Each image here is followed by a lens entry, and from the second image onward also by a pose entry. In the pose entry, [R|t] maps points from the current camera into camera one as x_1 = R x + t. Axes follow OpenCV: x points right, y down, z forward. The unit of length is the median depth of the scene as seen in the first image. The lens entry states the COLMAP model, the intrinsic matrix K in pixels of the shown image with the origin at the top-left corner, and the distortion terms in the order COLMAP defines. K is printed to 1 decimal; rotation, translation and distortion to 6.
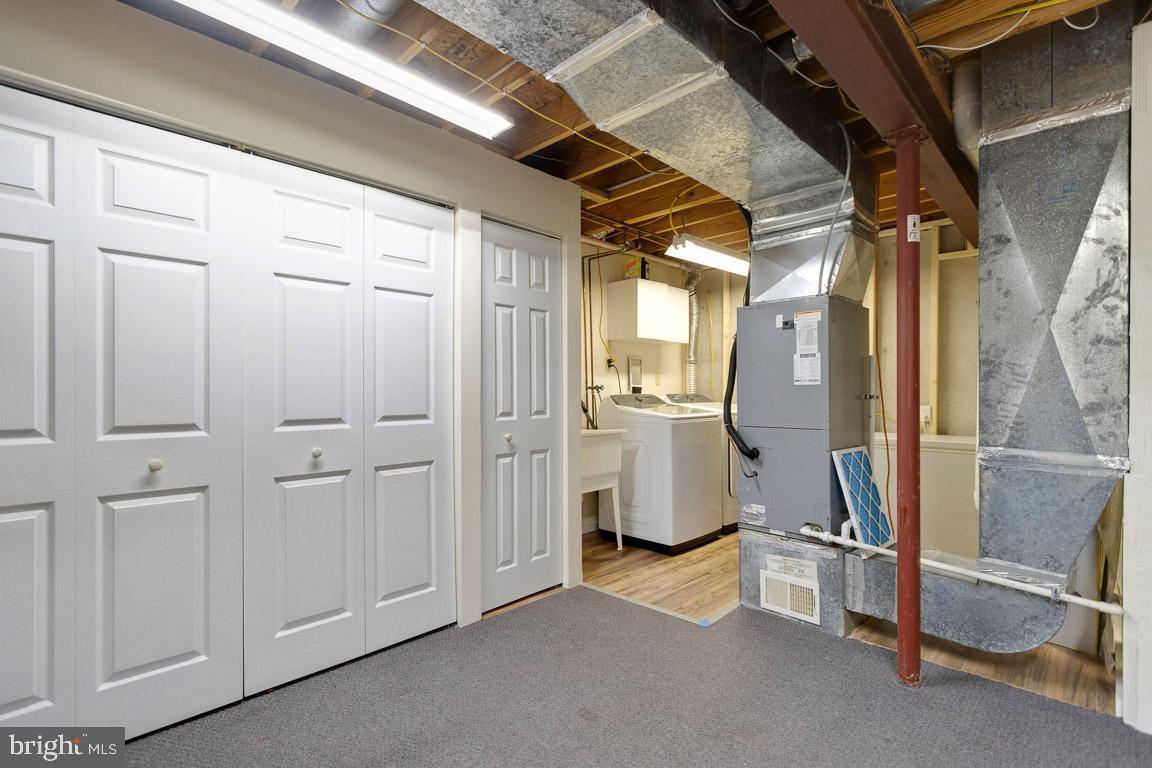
lens RADIAL K [[549.8, 0, 577.3], [0, 549.8, 393.0], [0, 0, 1]] dist [0.004281, -0.000108]
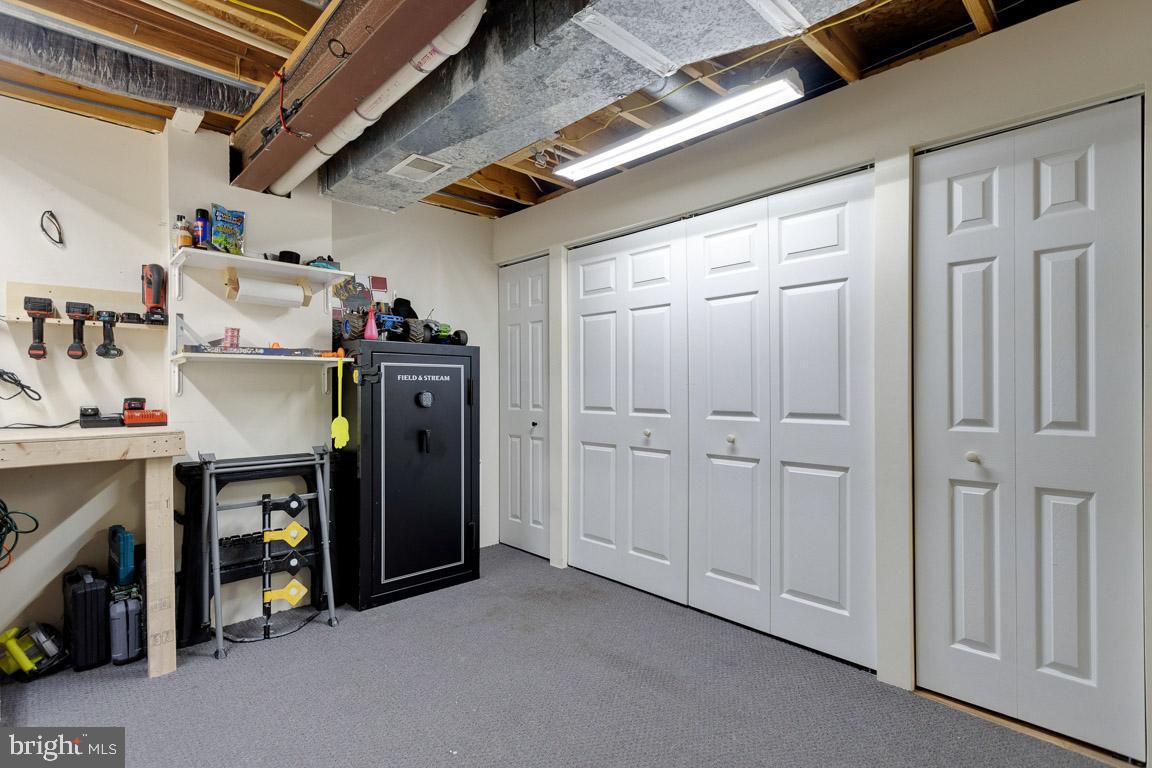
lens RADIAL K [[532.8, 0, 563.9], [0, 532.8, 389.3], [0, 0, 1]] dist [0.007433, -0.000197]
pose [[-0.048694, 0.005120, -0.998801, 0.656044], [-0.000838, 0.999986, 0.005167, -0.006058], [0.998813, 0.001088, -0.048689, 0.636111]]
